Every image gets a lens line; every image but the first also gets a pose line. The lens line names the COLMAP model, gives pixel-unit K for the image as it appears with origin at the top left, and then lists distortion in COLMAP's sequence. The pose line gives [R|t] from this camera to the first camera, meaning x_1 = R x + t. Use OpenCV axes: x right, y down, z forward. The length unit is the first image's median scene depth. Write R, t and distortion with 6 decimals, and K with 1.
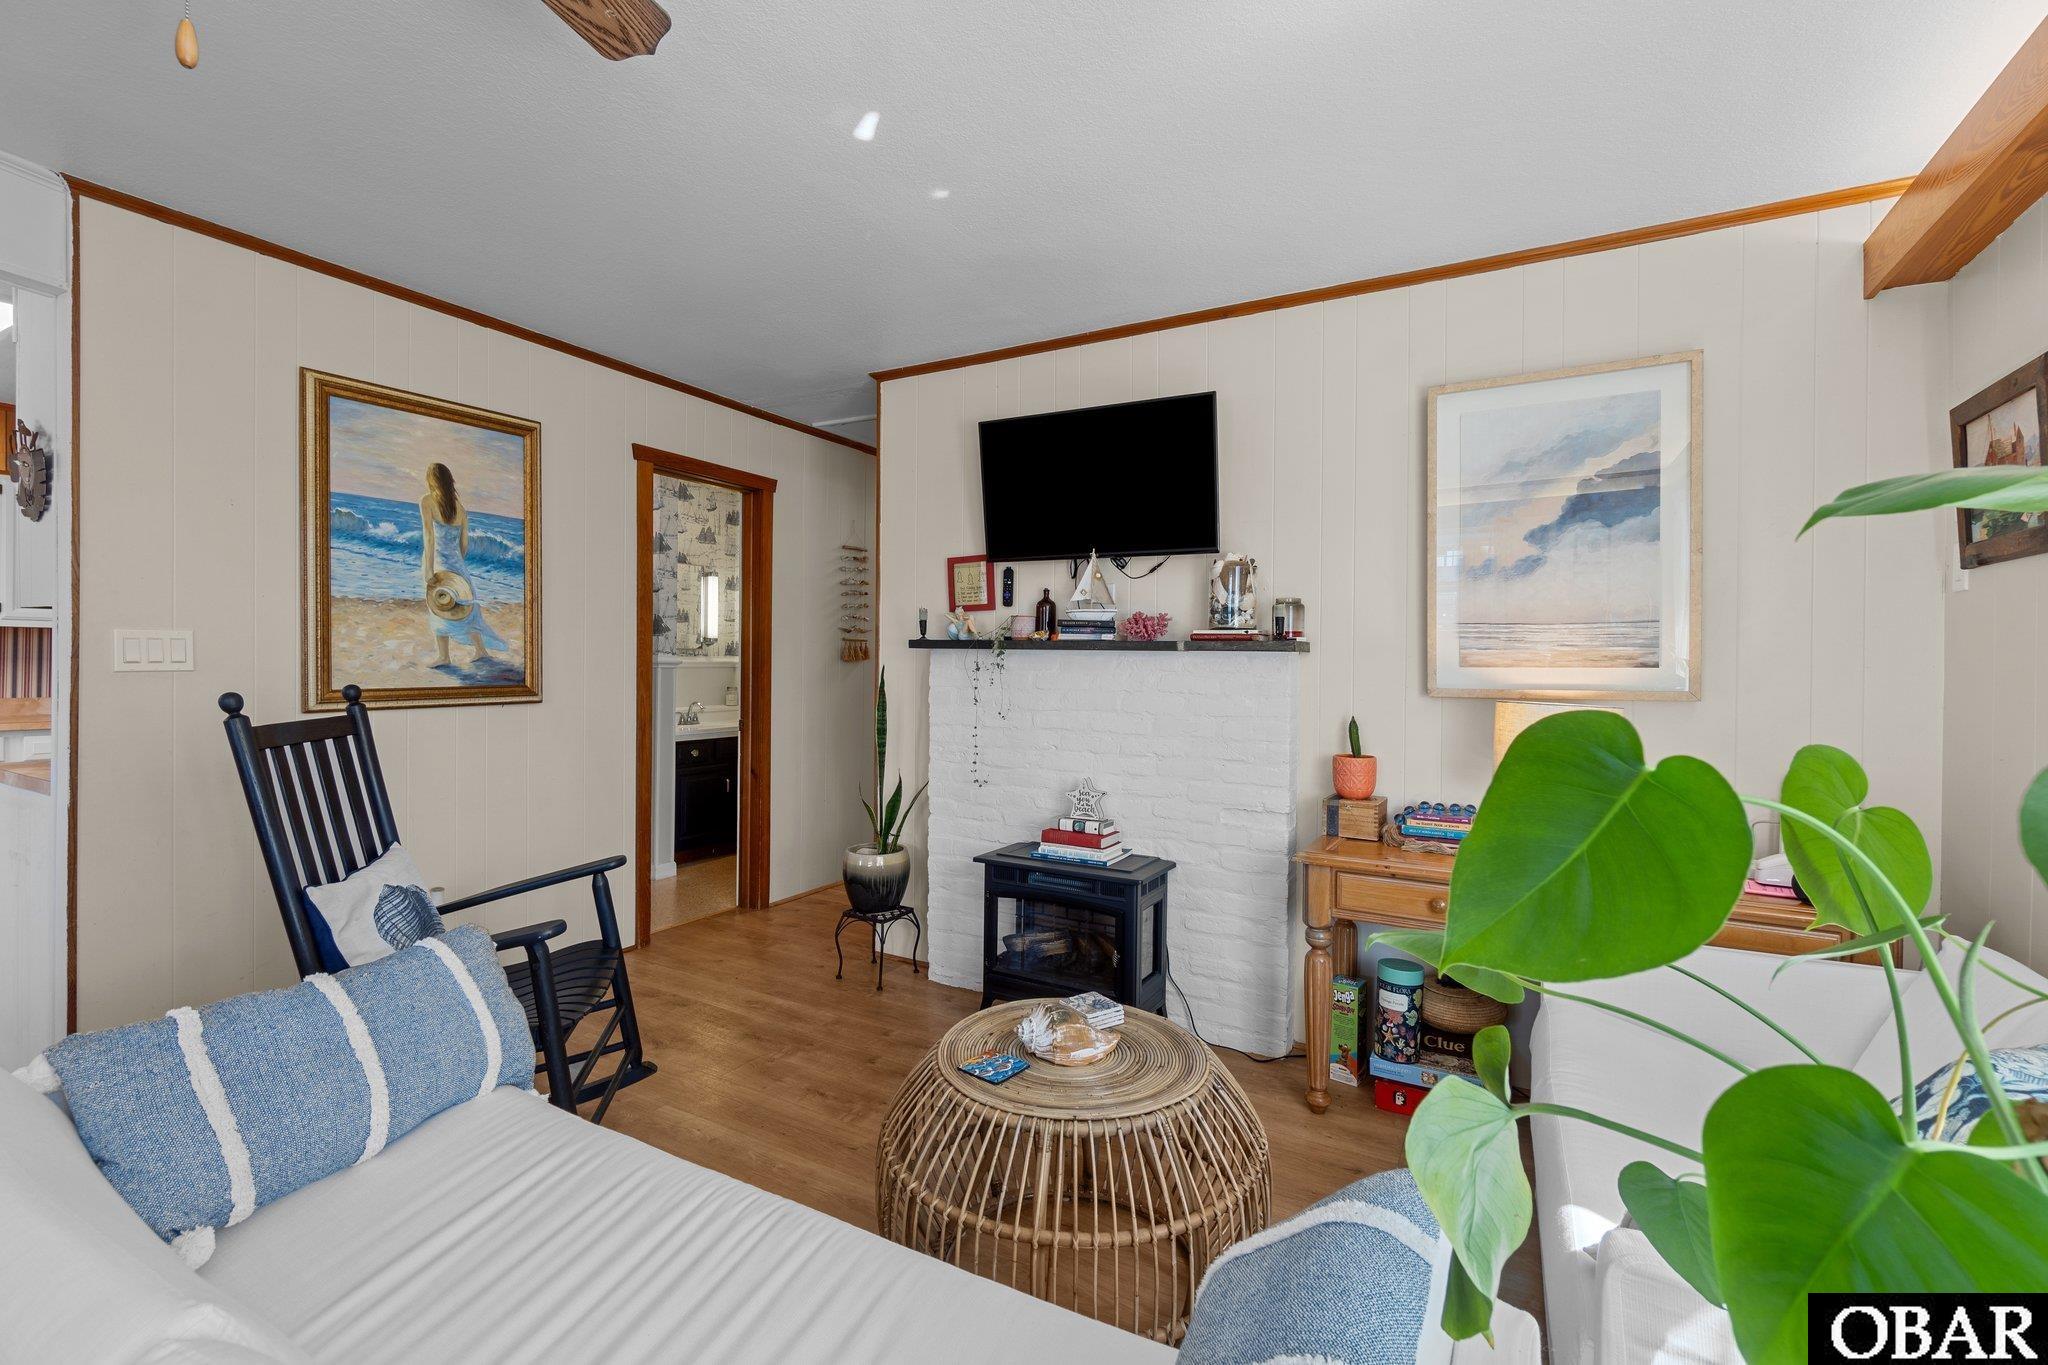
lens RADIAL K [[884.2, 0, 1022.8], [0, 884.2, 659.3], [0, 0, 1]] dist [0.000707, -0.000132]
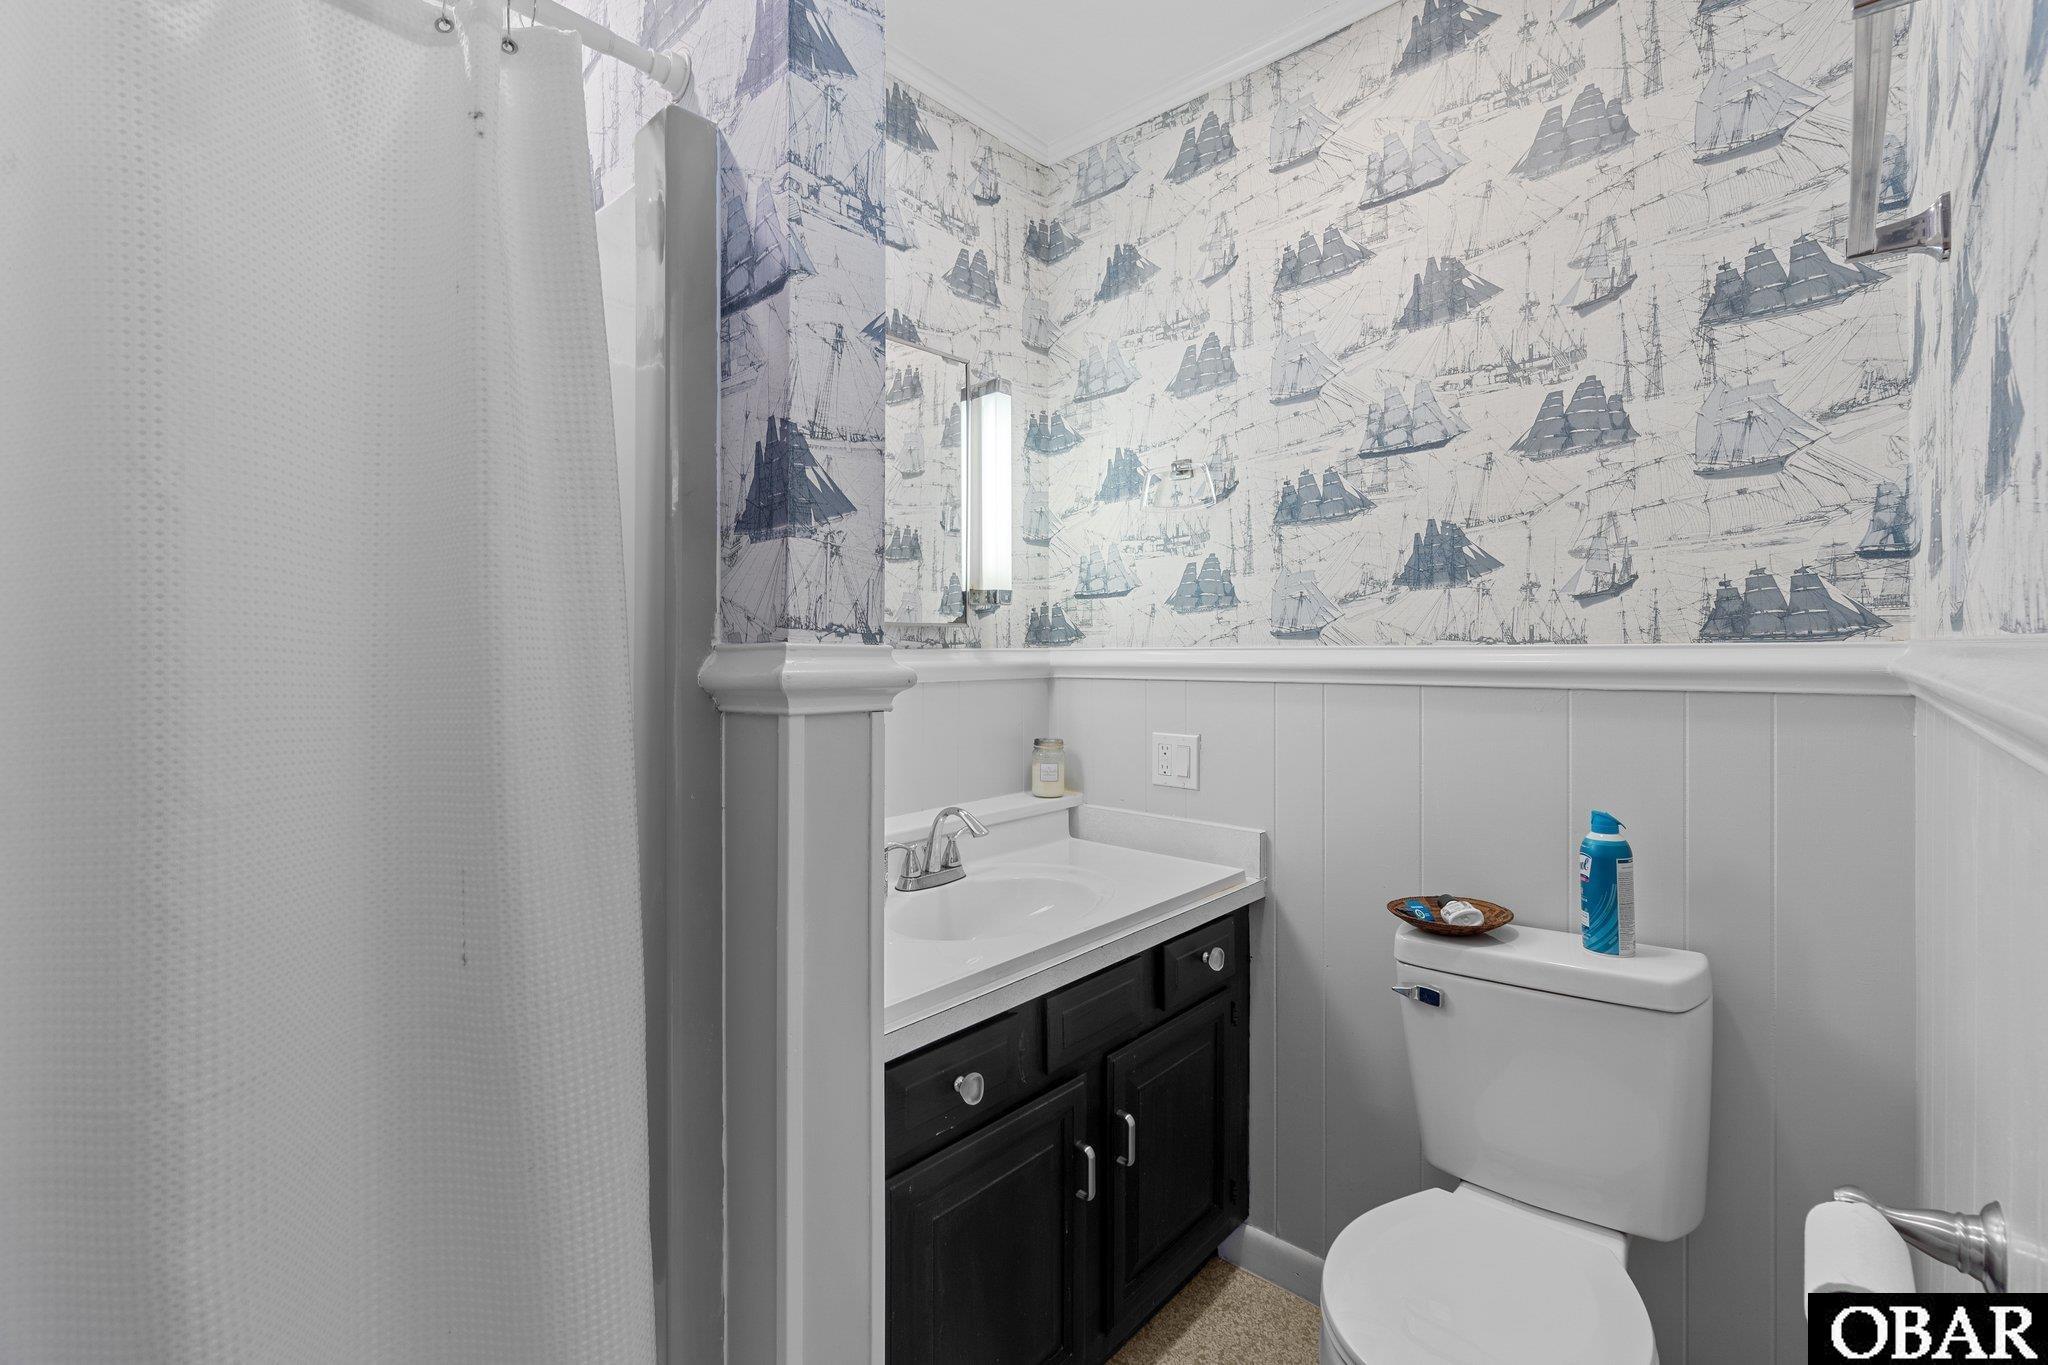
lens RADIAL K [[895.3, 0, 1029.2], [0, 895.3, 641.3], [0, 0, 1]] dist [-0.003470, -0.000499]
pose [[0.974730, -0.015219, -0.222869, -0.525617], [0.013798, 0.999873, -0.007931, -0.005996], [0.222962, 0.004656, 0.974816, 1.350800]]
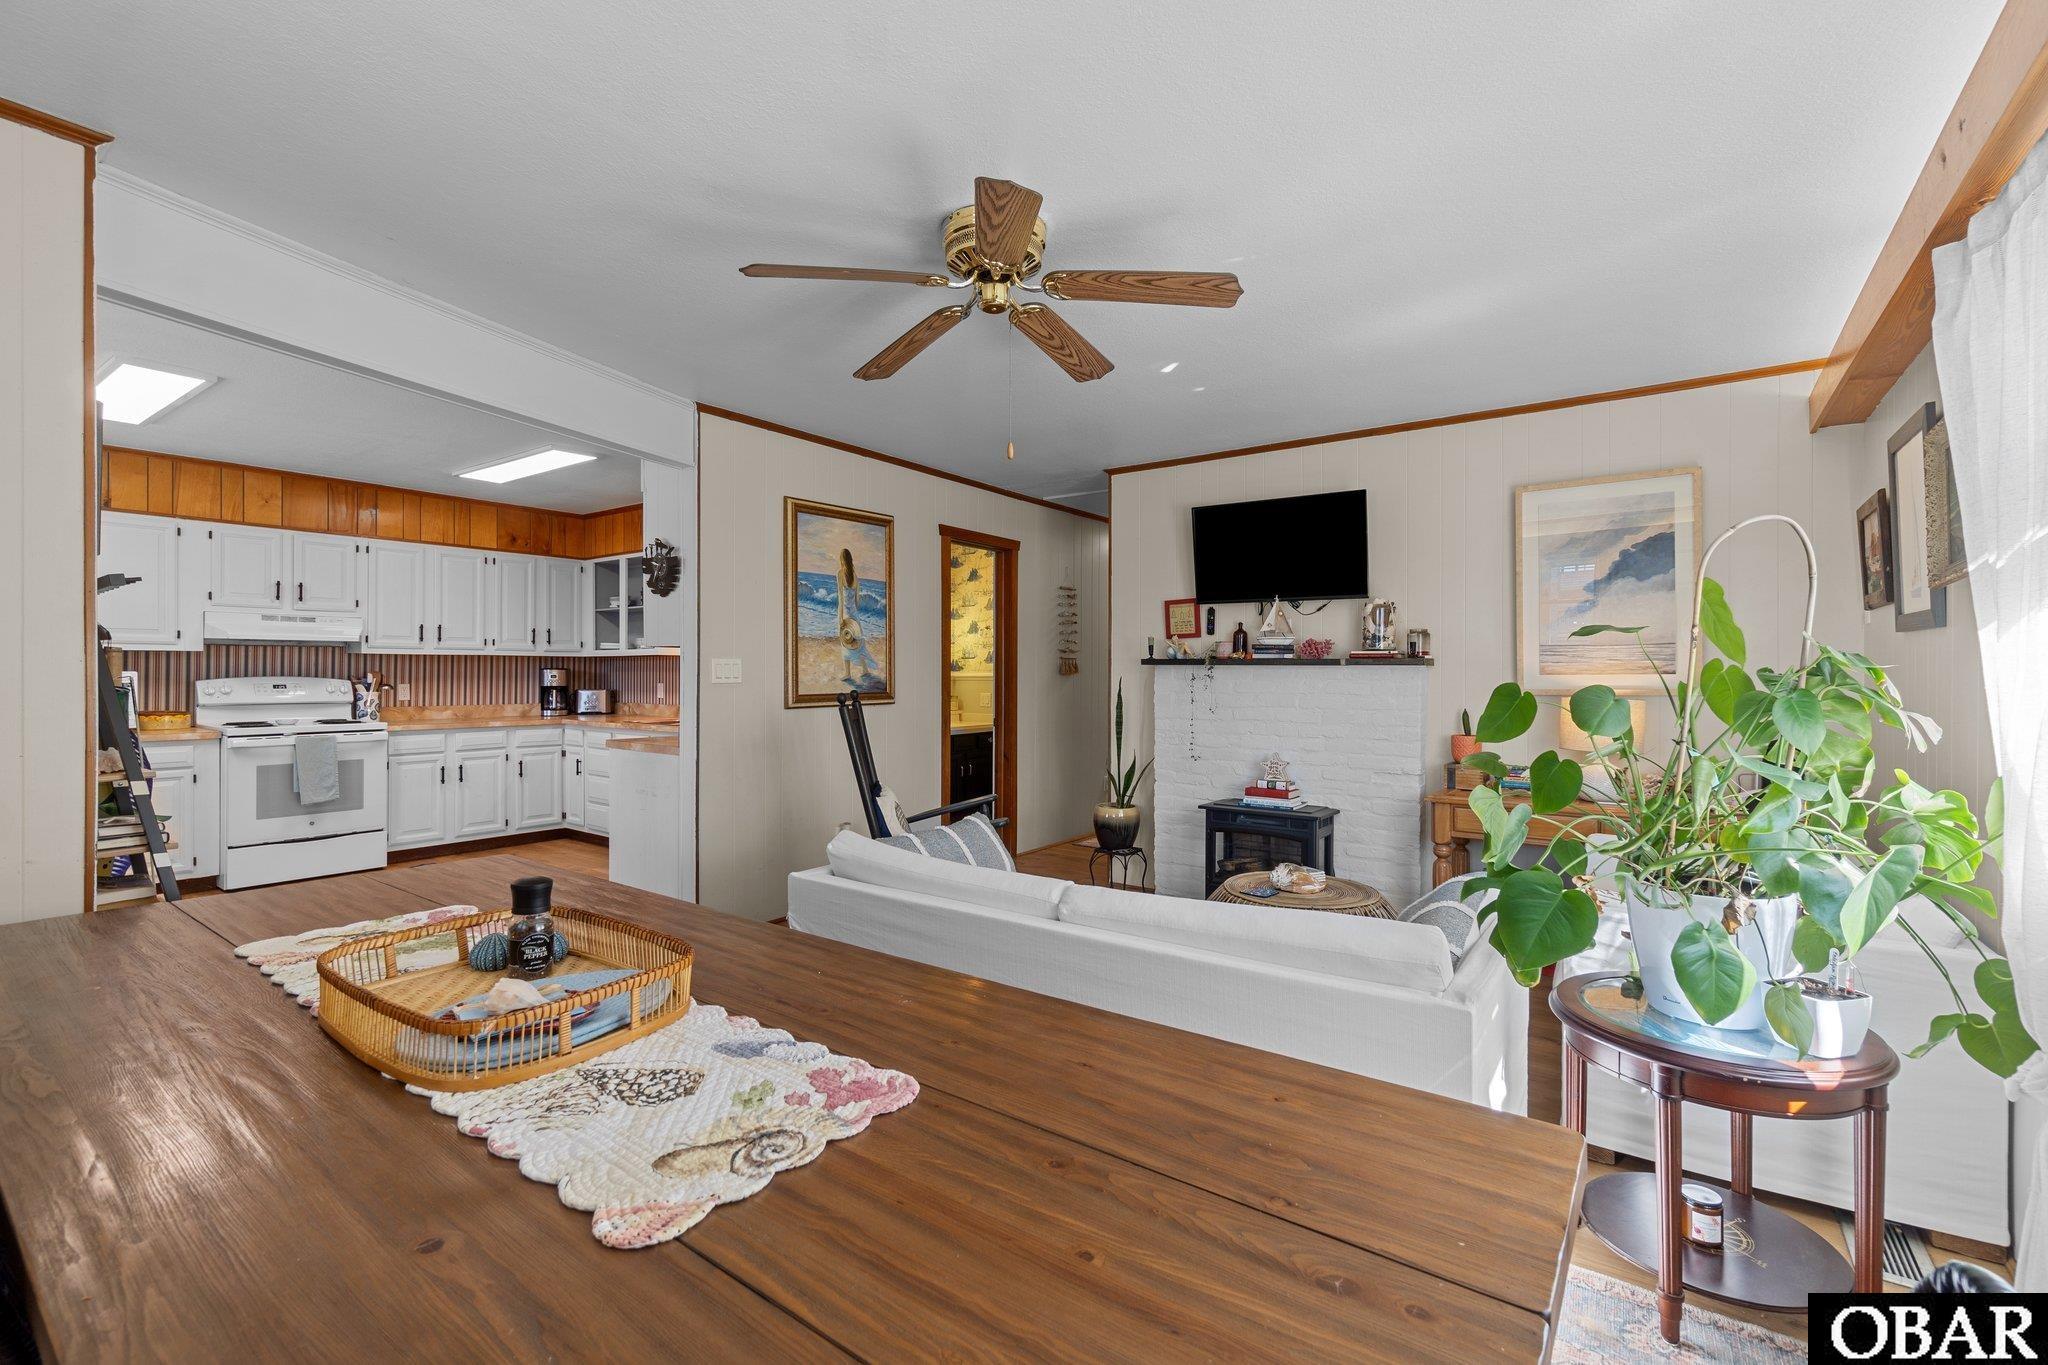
lens RADIAL K [[881.1, 0, 1029.6], [0, 881.1, 673.4], [0, 0, 1]] dist [-0.000505, 0.000112]
pose [[0.993984, -0.008343, -0.109212, -0.169230], [0.008454, 0.999964, 0.000553, -0.001212], [0.109203, -0.001473, 0.994018, -0.486860]]
